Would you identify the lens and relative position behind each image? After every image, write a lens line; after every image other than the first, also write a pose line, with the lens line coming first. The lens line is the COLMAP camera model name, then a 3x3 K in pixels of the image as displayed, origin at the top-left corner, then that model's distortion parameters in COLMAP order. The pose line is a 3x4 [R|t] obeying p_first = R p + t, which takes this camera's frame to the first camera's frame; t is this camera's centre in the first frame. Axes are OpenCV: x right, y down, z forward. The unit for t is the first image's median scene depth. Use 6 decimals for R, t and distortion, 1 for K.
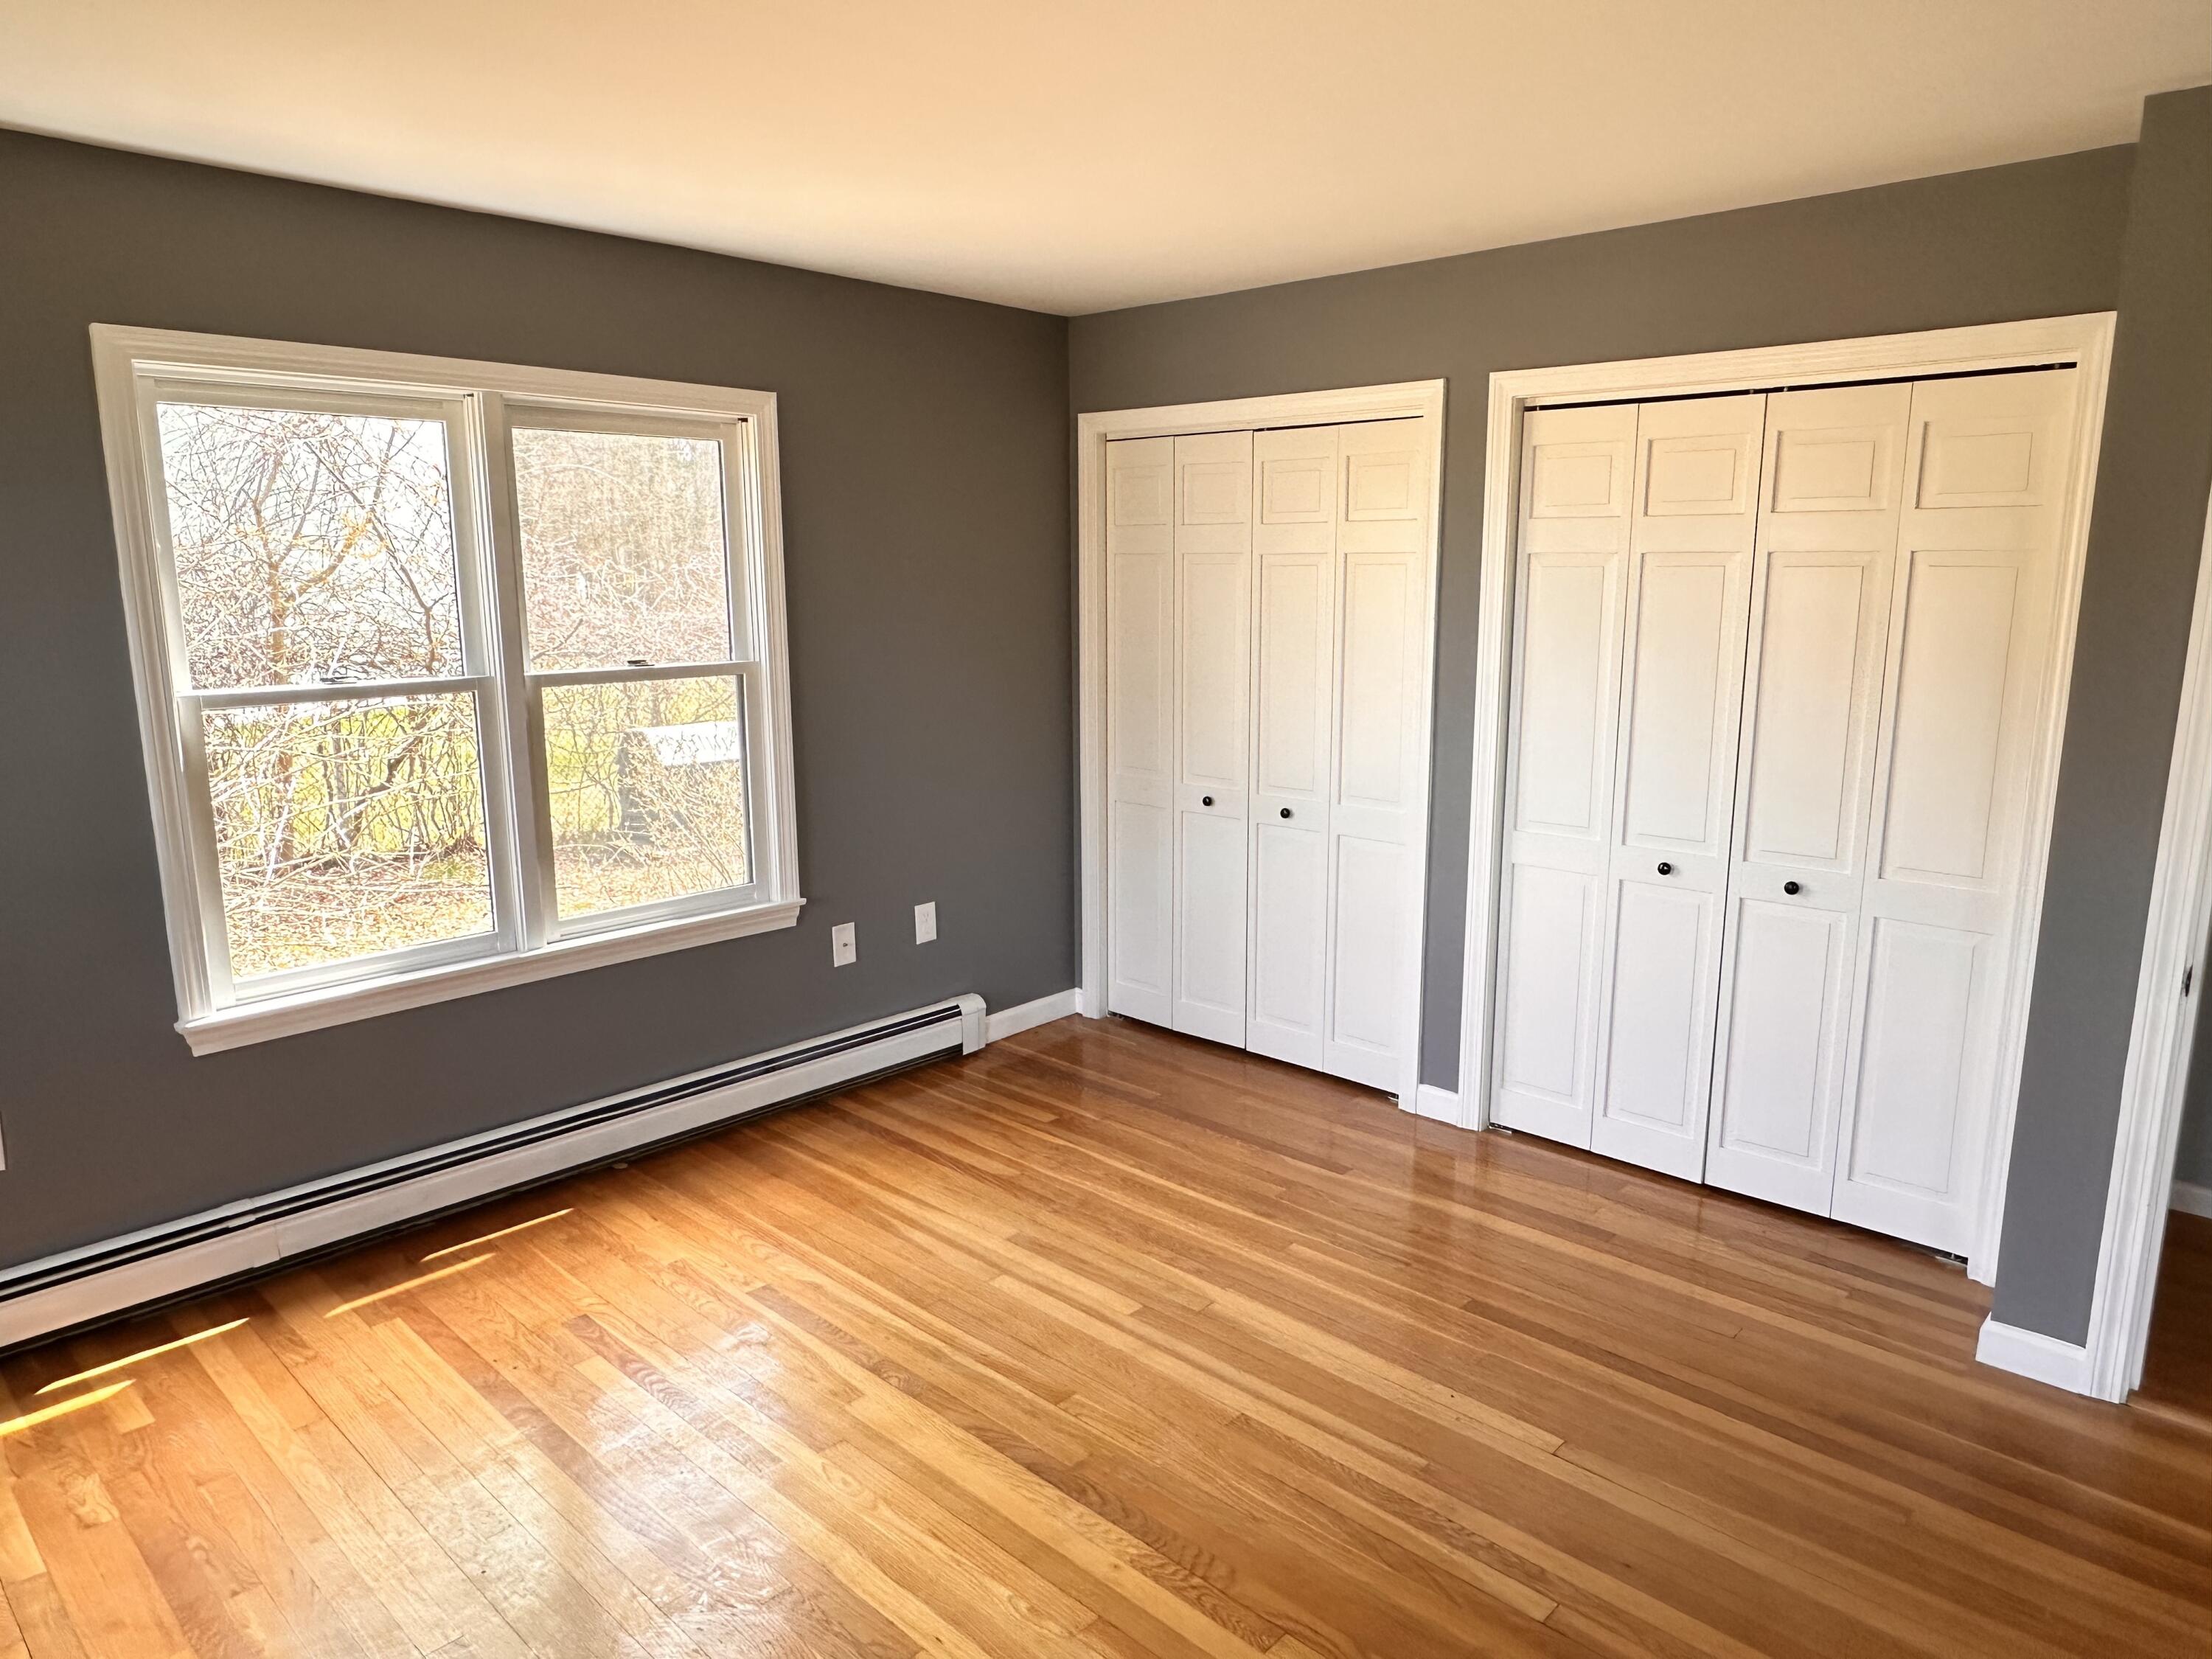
lens RADIAL K [[1409.8, 0, 1106.0], [0, 1409.8, 829.5], [0, 0, 1]] dist [-0.001863, -0.001248]
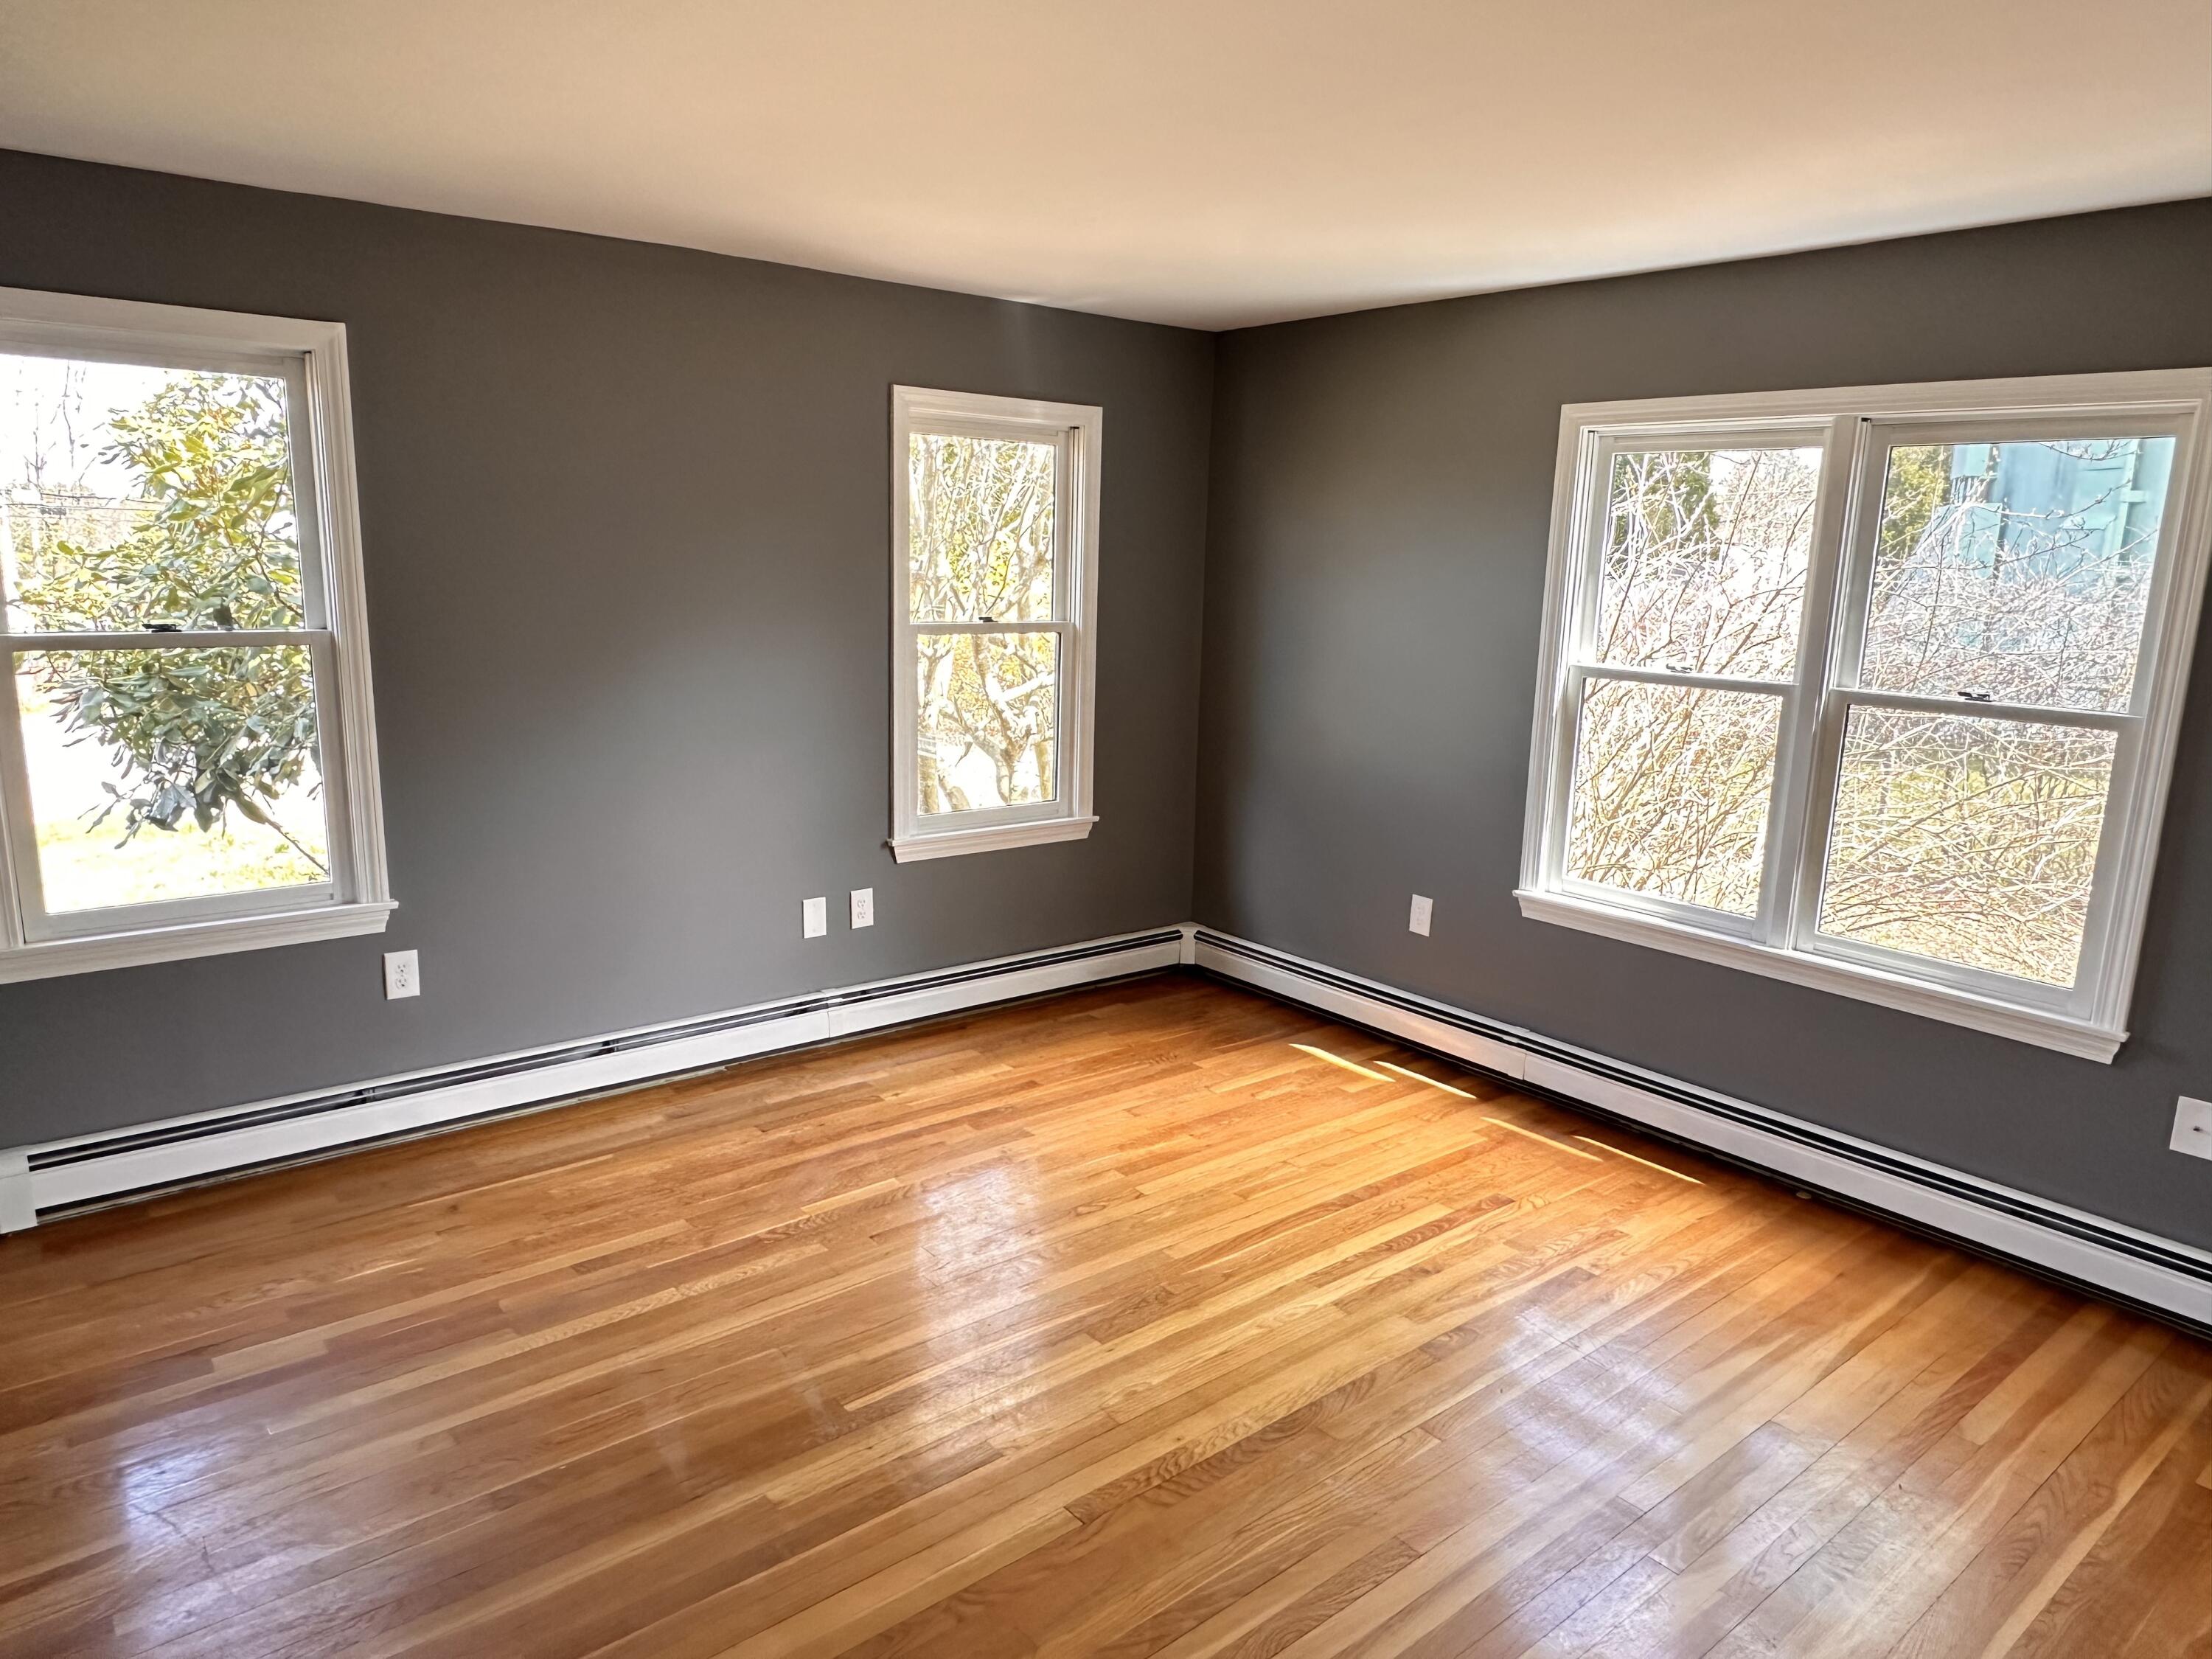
lens RADIAL K [[1409.8, 0, 1106.0], [0, 1409.8, 829.5], [0, 0, 1]] dist [-0.001863, -0.001248]
pose [[-0.116961, 0.194029, -0.973998, 0.722306], [-0.214695, 0.952599, 0.215547, -0.129533], [0.969653, 0.234324, -0.069760, 0.631412]]
